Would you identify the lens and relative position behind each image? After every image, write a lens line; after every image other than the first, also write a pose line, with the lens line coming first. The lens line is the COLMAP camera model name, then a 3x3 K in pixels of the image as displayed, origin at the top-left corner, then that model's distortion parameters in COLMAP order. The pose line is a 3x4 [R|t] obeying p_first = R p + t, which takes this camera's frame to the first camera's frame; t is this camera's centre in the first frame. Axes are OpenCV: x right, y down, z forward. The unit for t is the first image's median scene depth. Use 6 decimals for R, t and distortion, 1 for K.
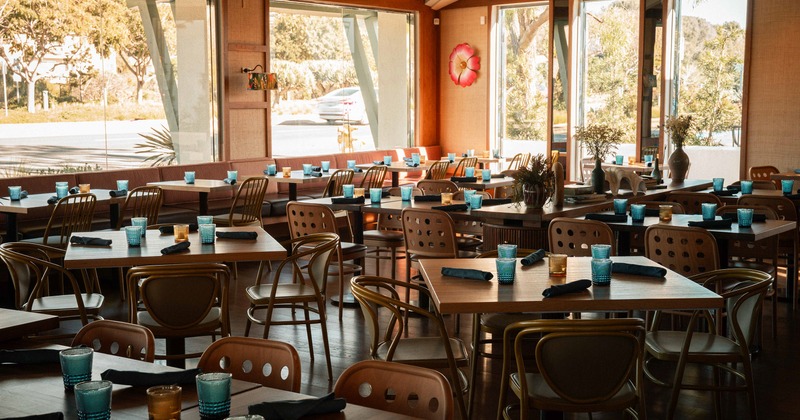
lens RADIAL K [[1039.3, 0, 399.2], [0, 1039.3, 204.3], [0, 0, 1]] dist [0.115386, 0.000000]
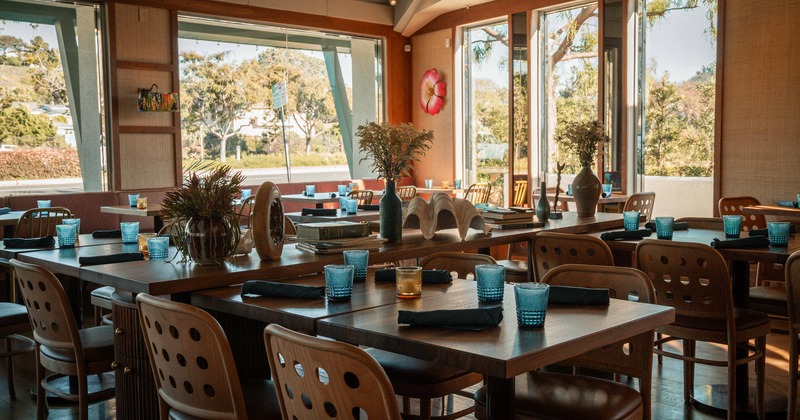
lens RADIAL K [[765.1, 0, 401.5], [0, 765.1, 208.3], [0, 0, 1]] dist [0.003019, 0.000000]
pose [[0.986868, 0.003905, -0.161481, 0.149583], [-0.008556, 0.999568, -0.028120, -0.007627], [0.161302, 0.029133, 0.986475, 0.313563]]
